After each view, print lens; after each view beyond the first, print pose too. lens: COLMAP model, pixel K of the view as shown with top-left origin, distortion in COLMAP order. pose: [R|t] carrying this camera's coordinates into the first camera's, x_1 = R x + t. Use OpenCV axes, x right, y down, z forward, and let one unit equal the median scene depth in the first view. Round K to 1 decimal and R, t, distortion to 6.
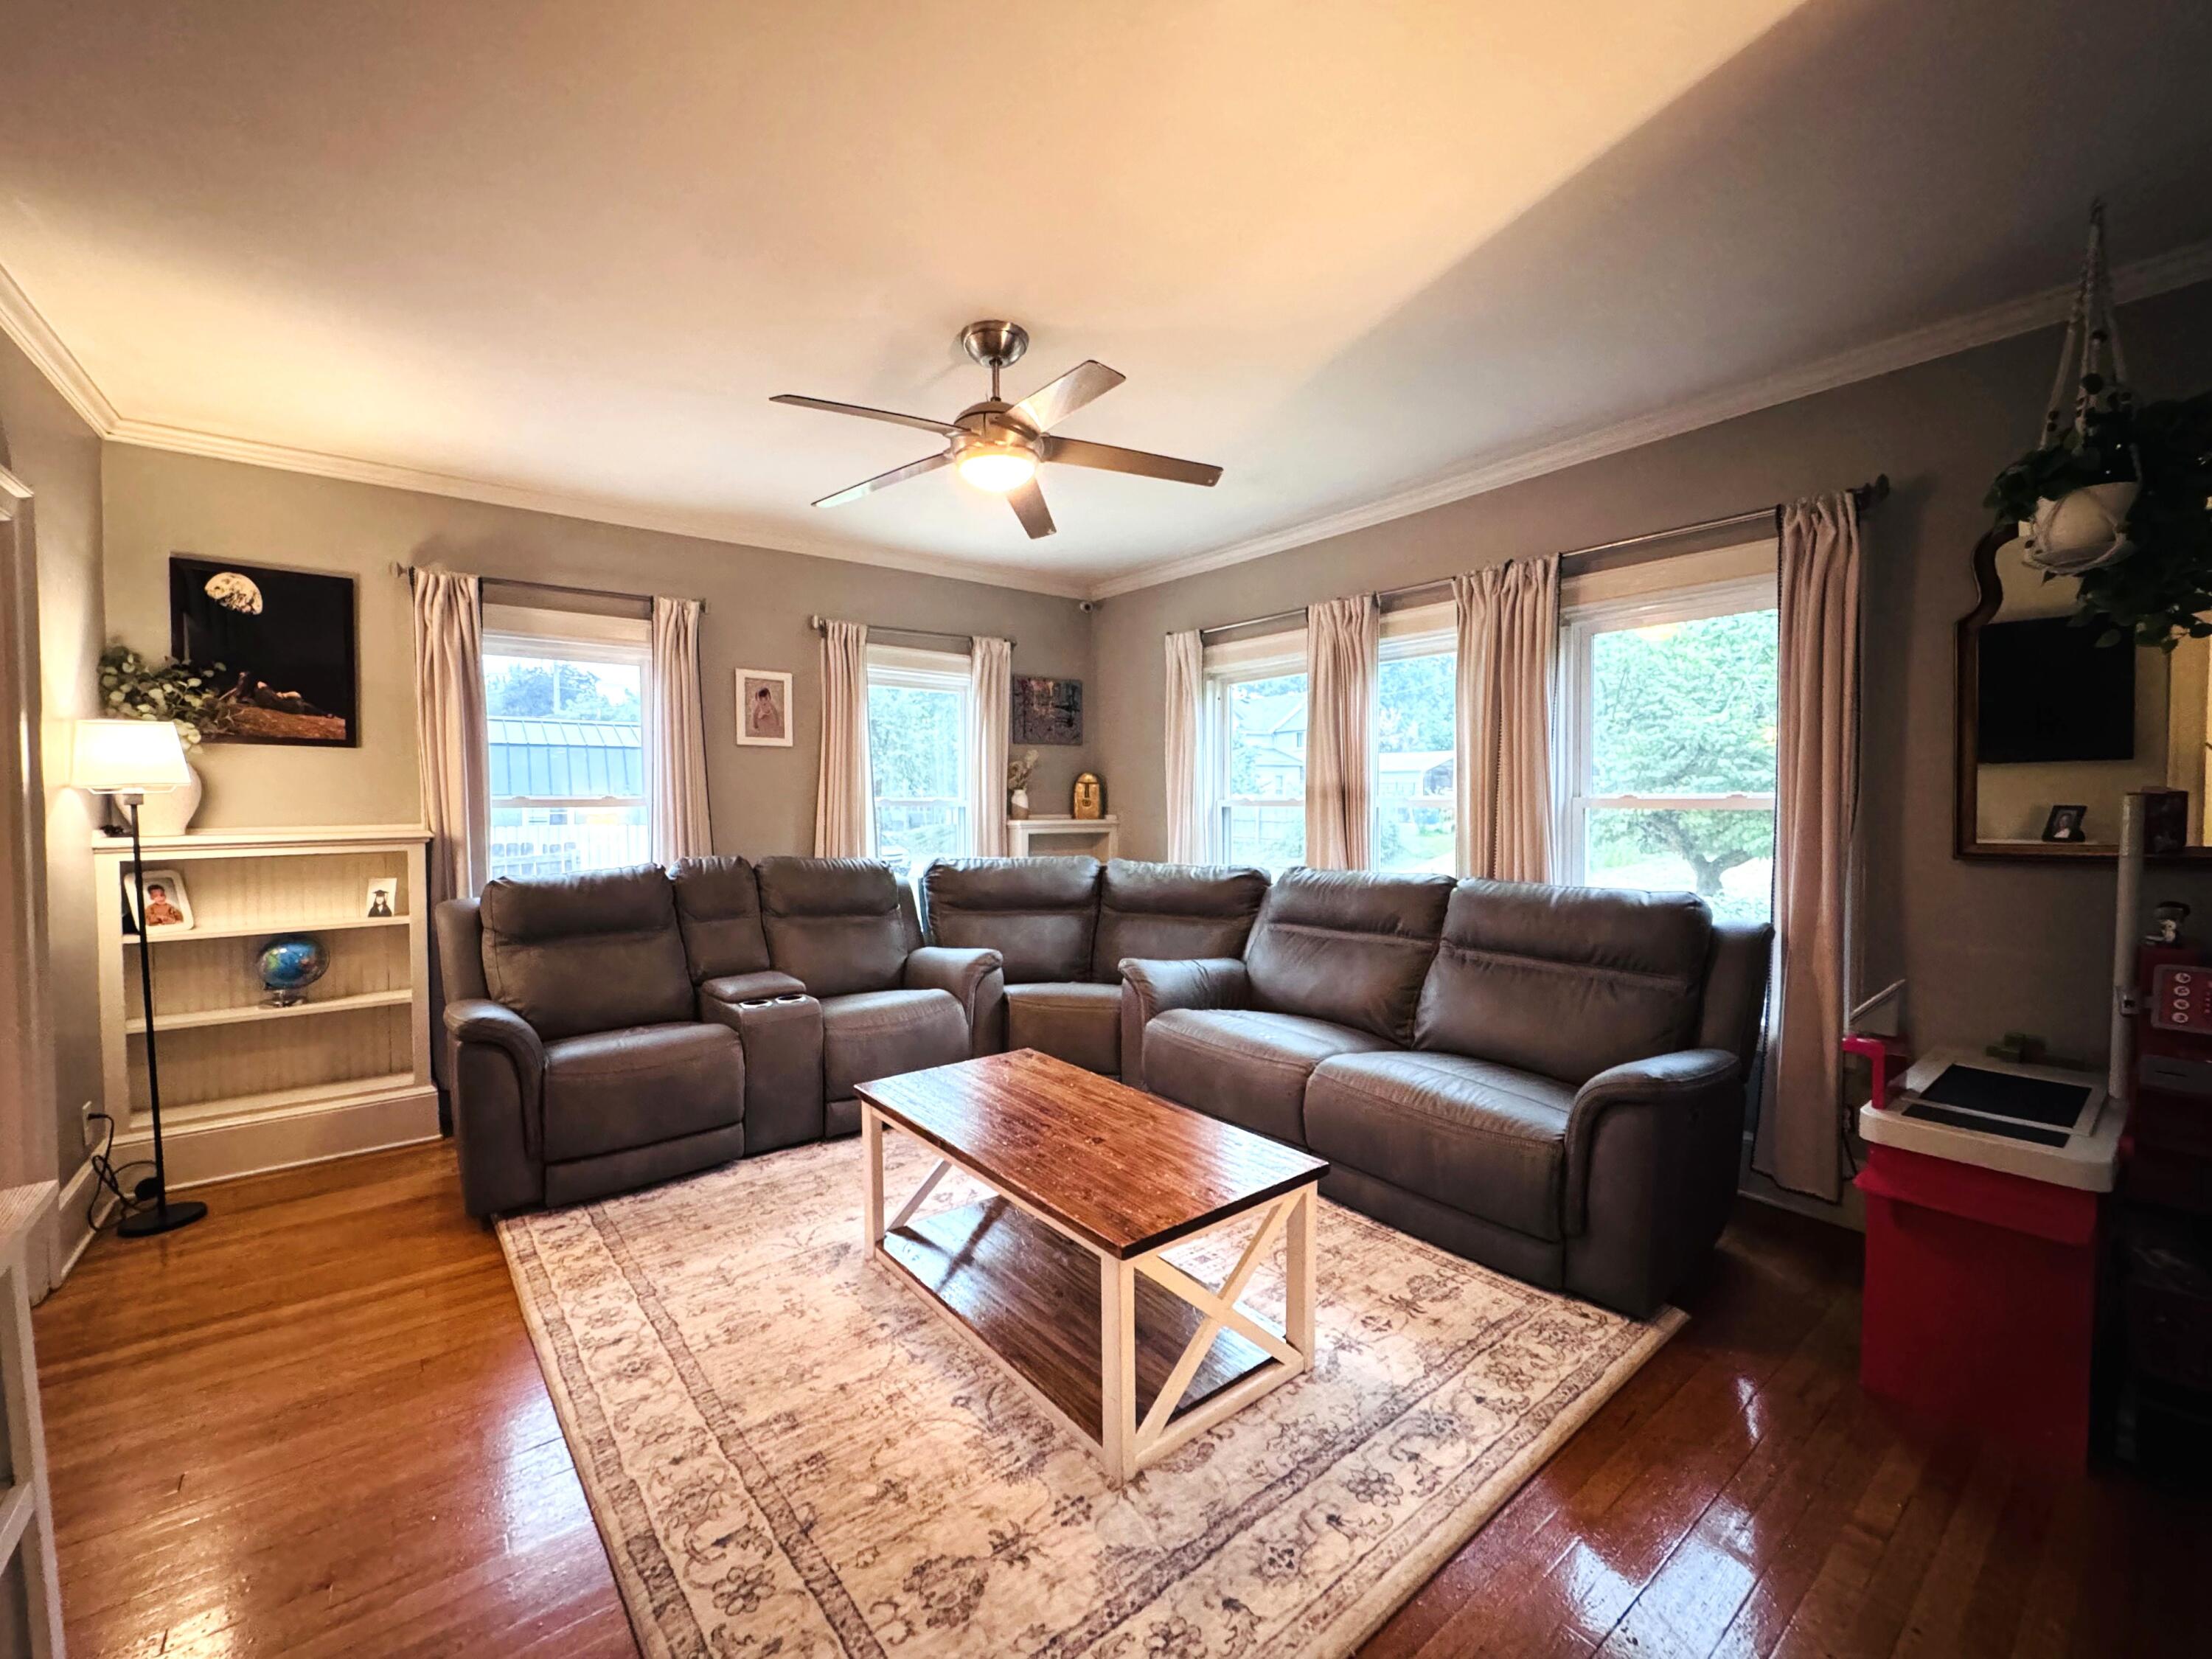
lens RADIAL K [[895.8, 0, 1125.1], [0, 895.8, 827.0], [0, 0, 1]] dist [-0.002354, -0.000278]
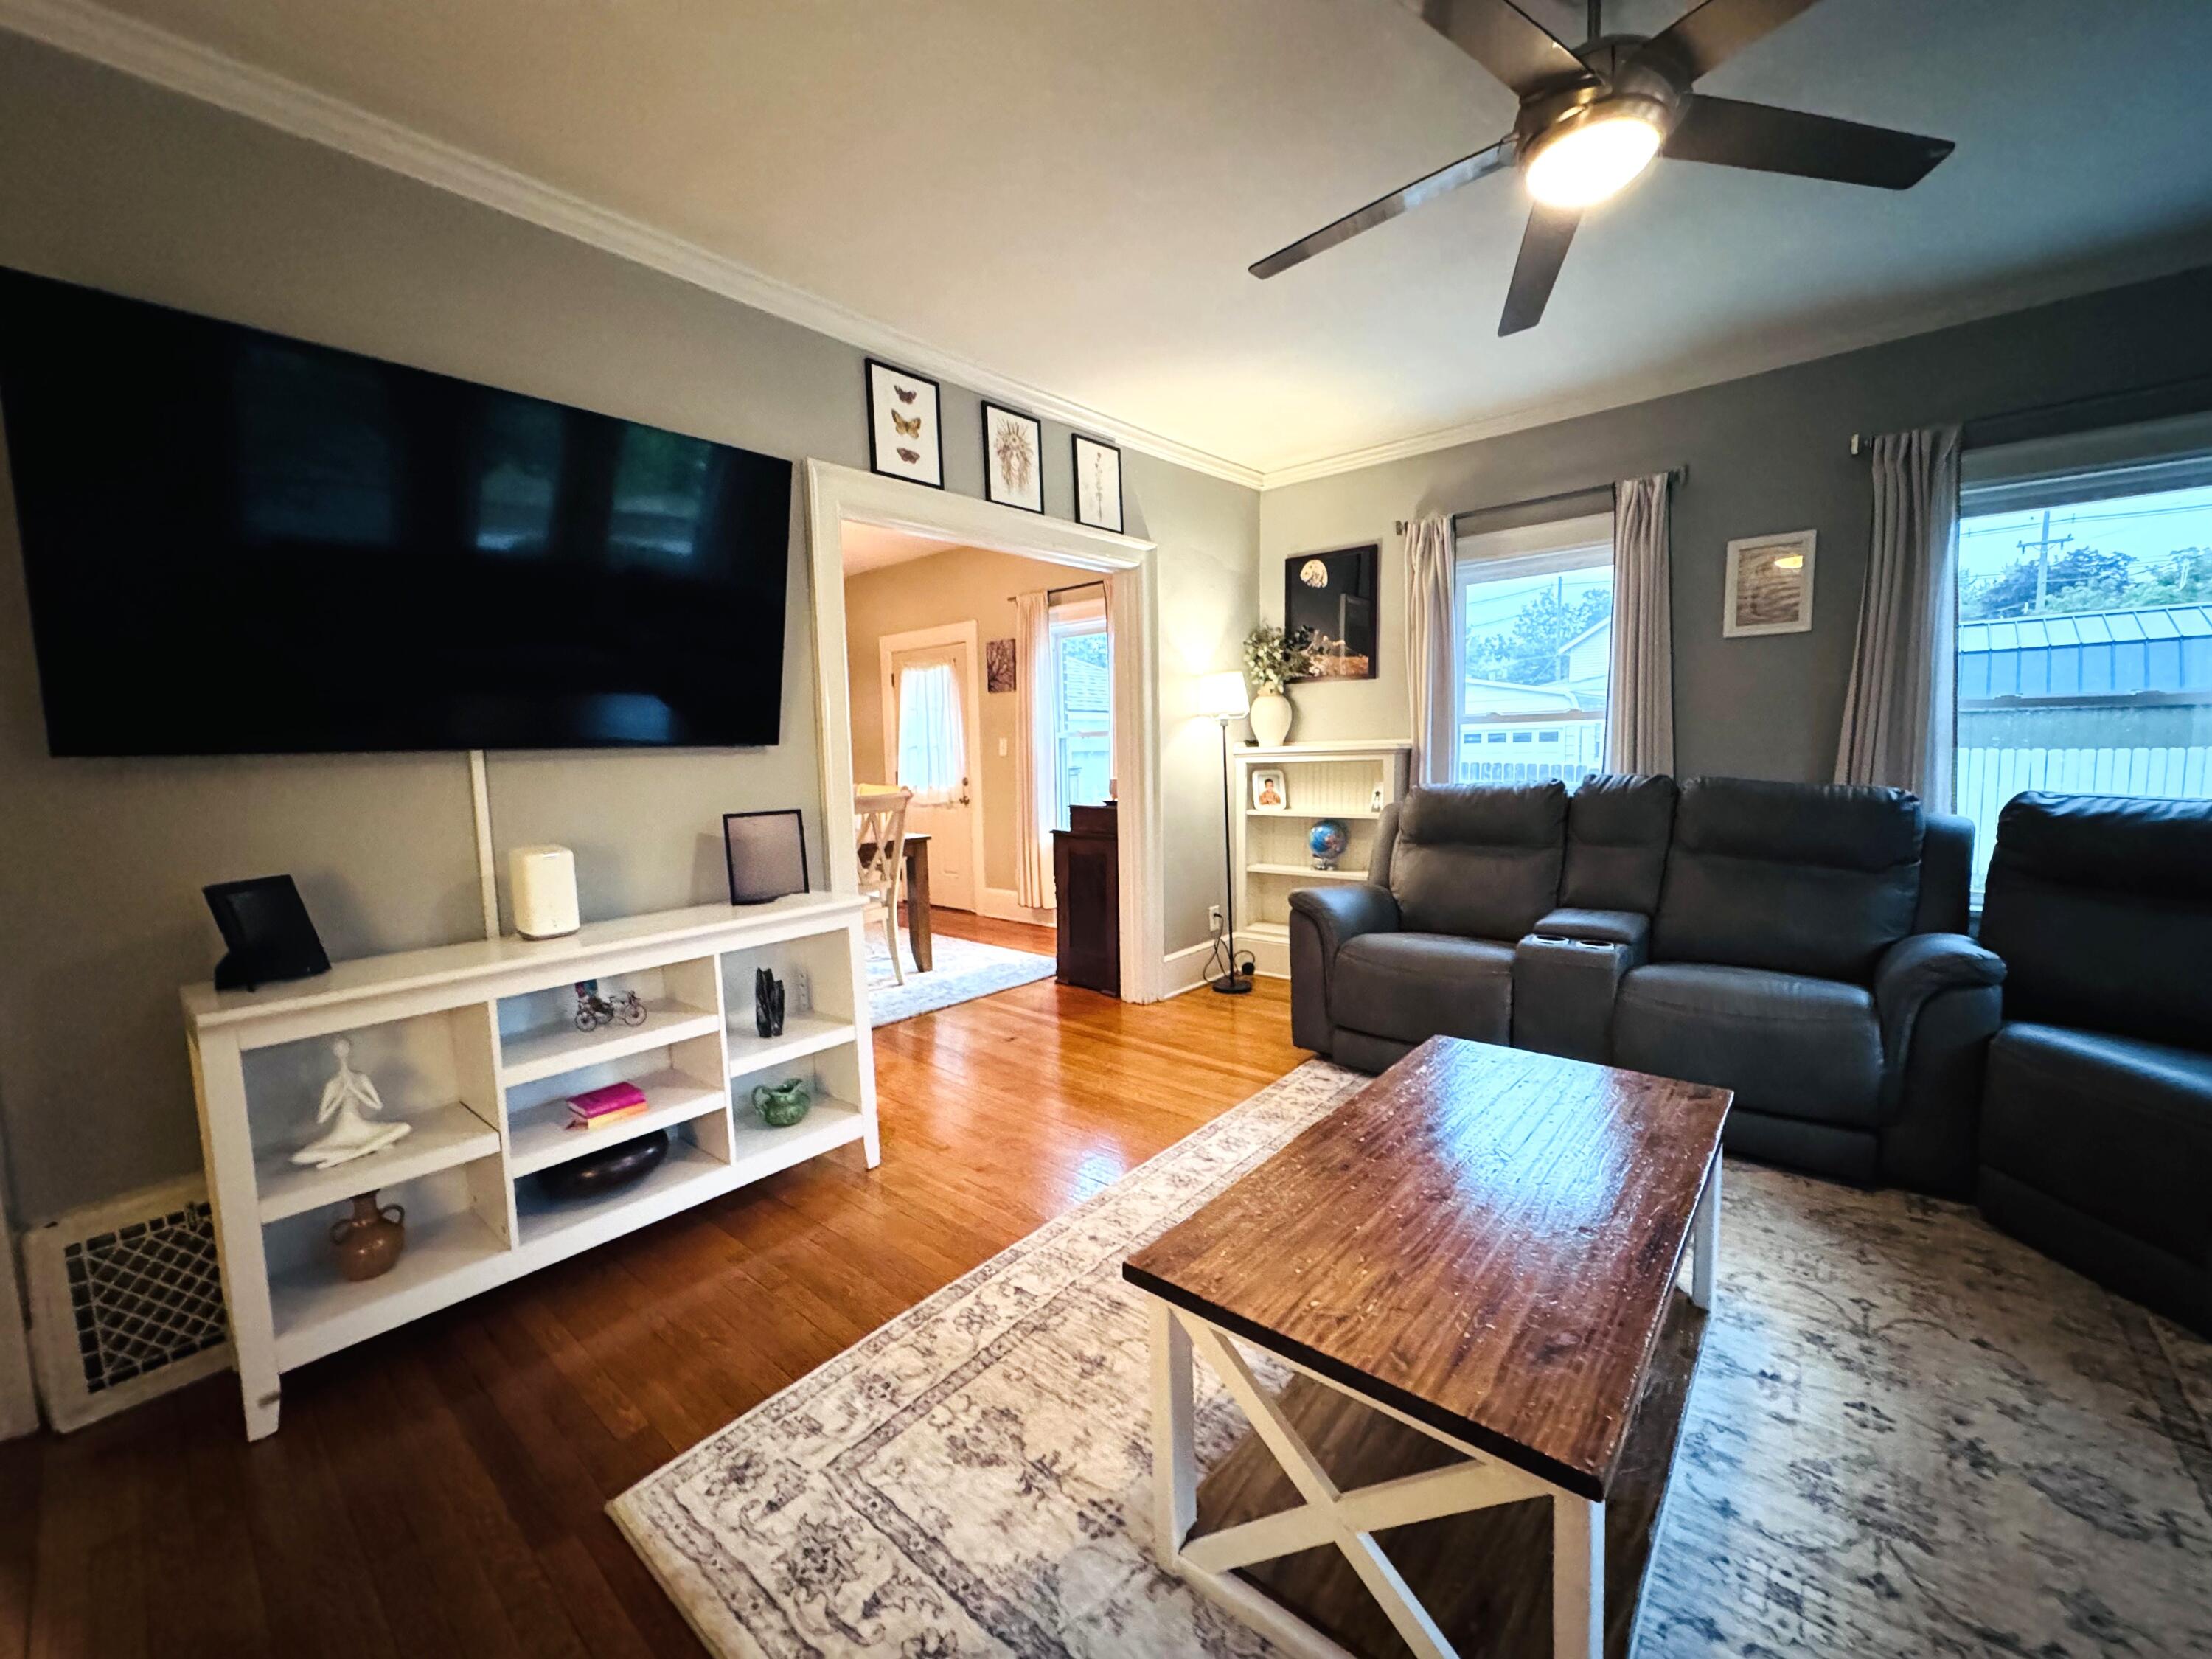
lens RADIAL K [[895.8, 0, 1125.1], [0, 895.8, 827.0], [0, 0, 1]] dist [-0.002354, -0.000278]
pose [[0.184333, 0.084665, -0.979211, 0.618535], [-0.004686, 0.996347, 0.085265, 0.026060], [0.982853, -0.011129, 0.184056, 0.740446]]
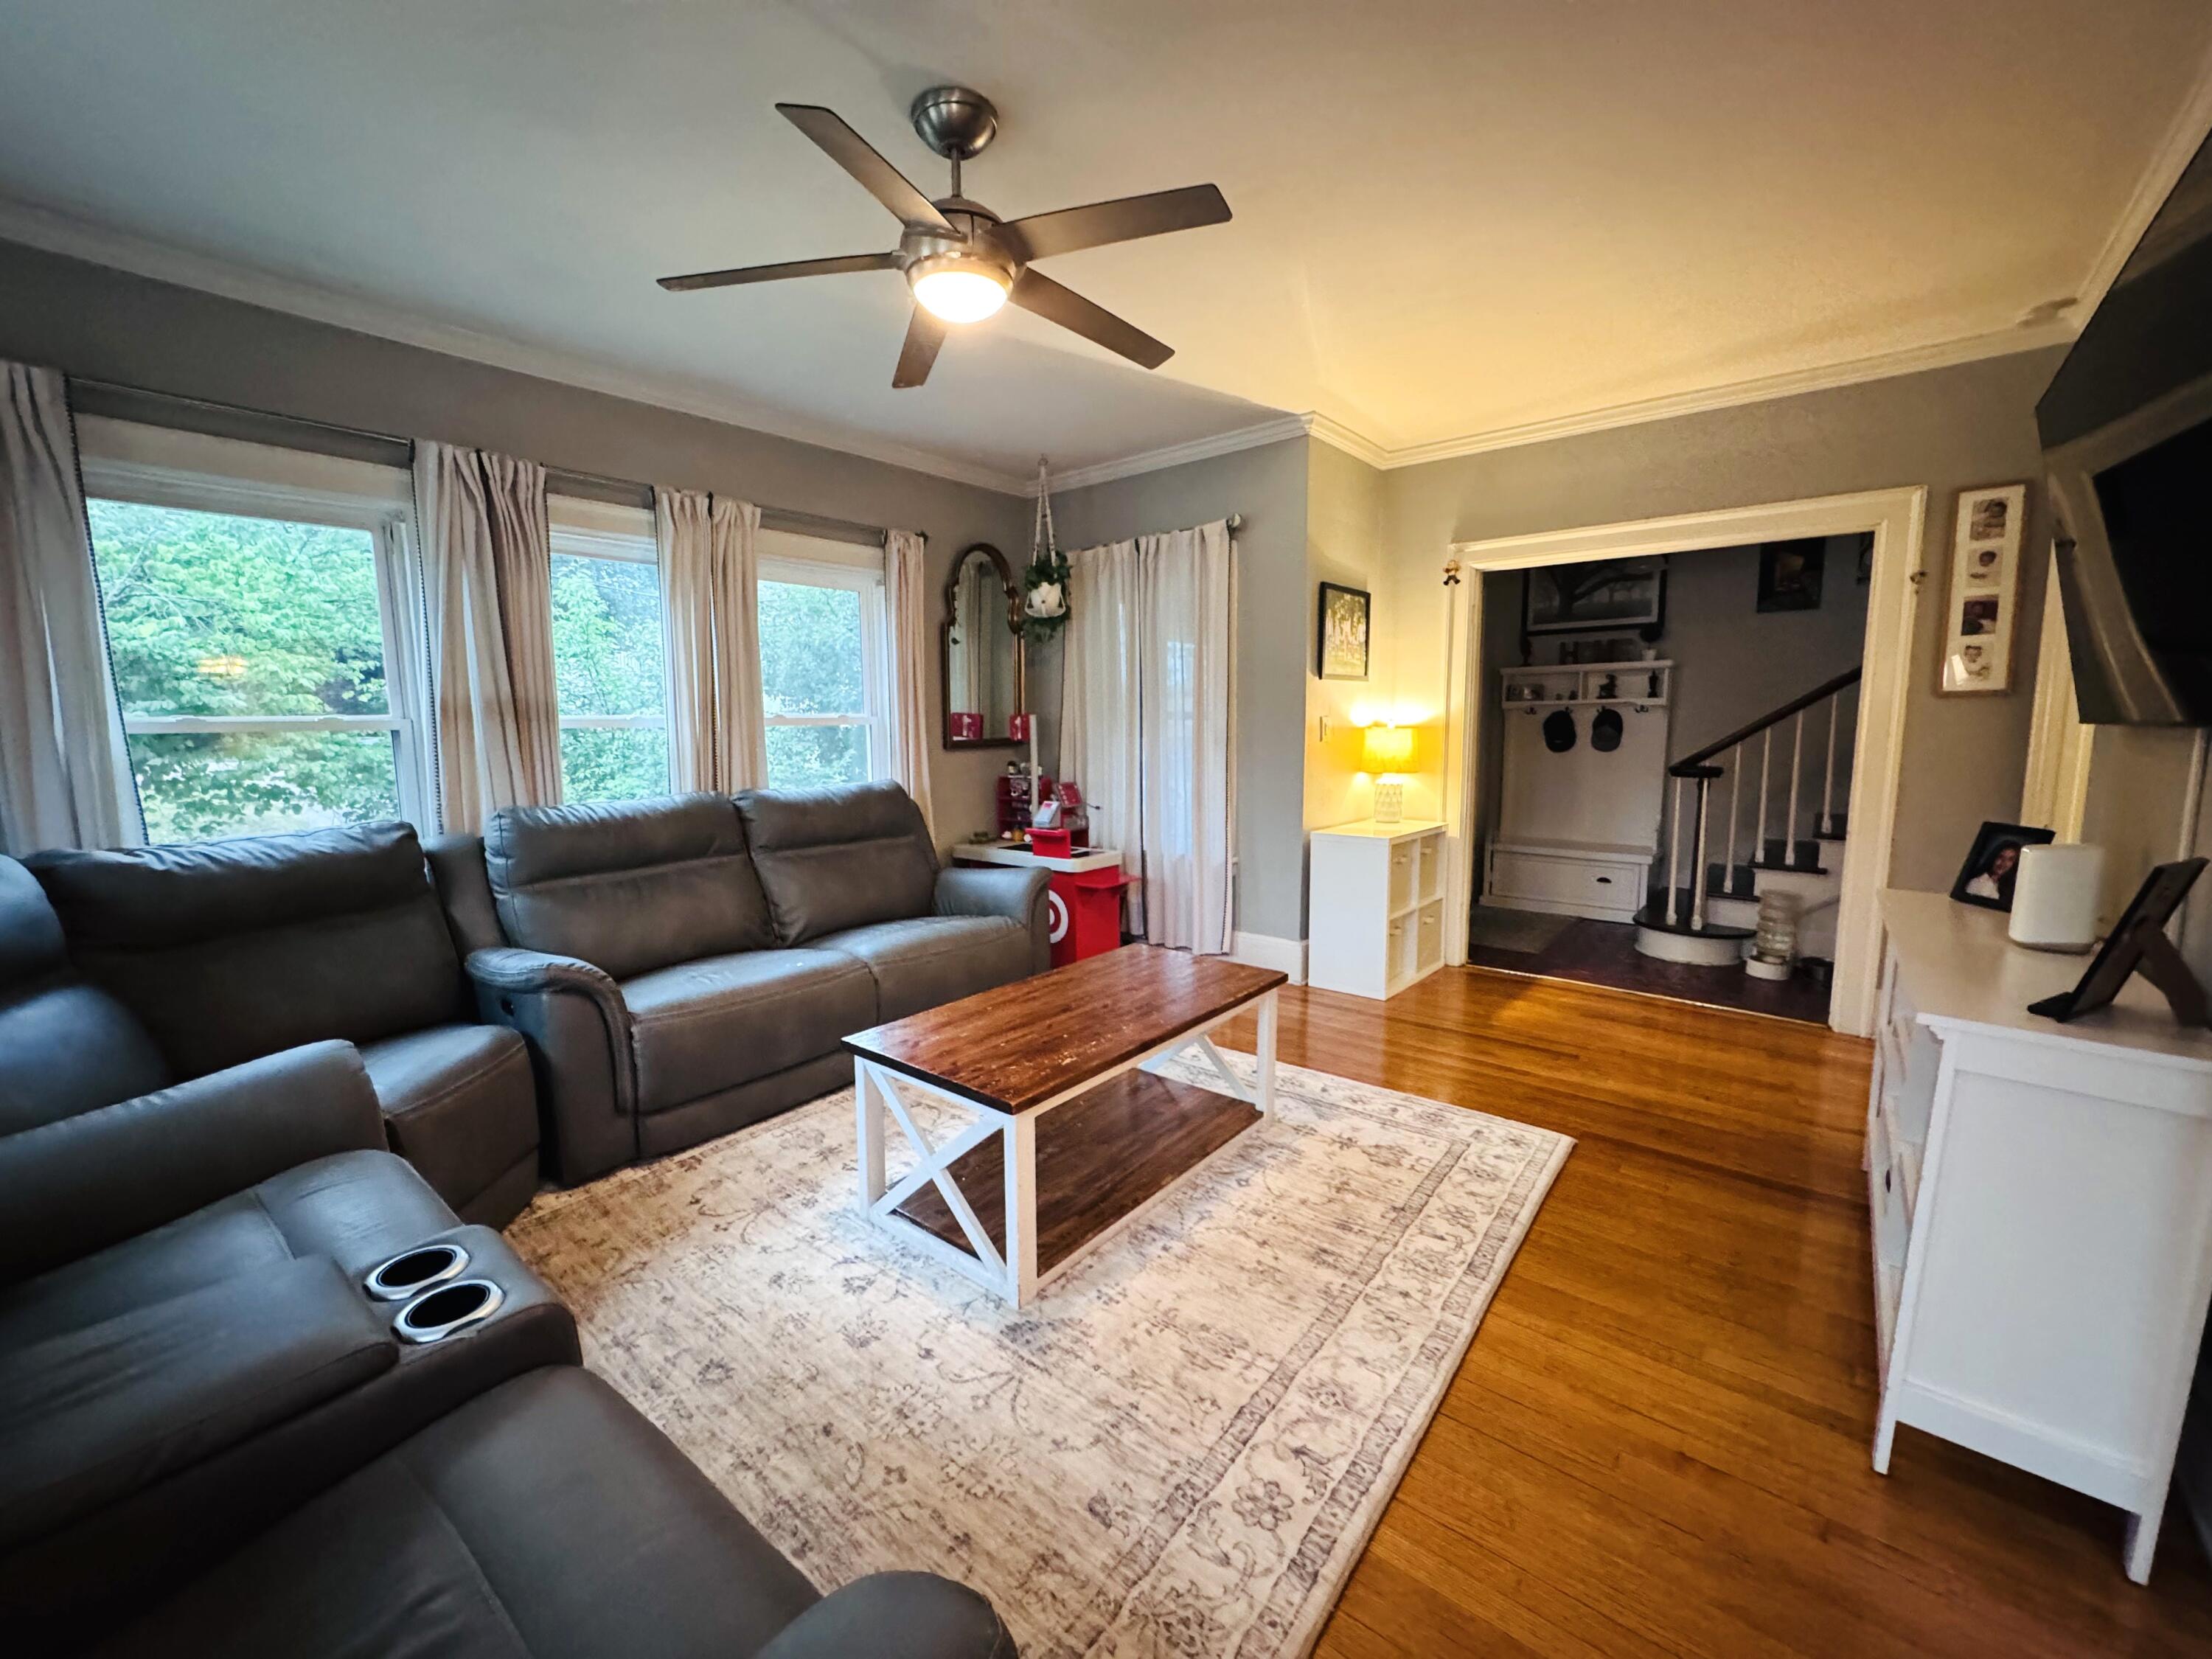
lens RADIAL K [[855.9, 0, 1094.8], [0, 855.9, 814.3], [0, 0, 1]] dist [-0.000724, -0.000050]
pose [[-0.170511, -0.105007, 0.979745, -1.289012], [0.038950, 0.992810, 0.113186, -0.026496], [-0.984586, 0.057461, -0.165195, 1.380612]]
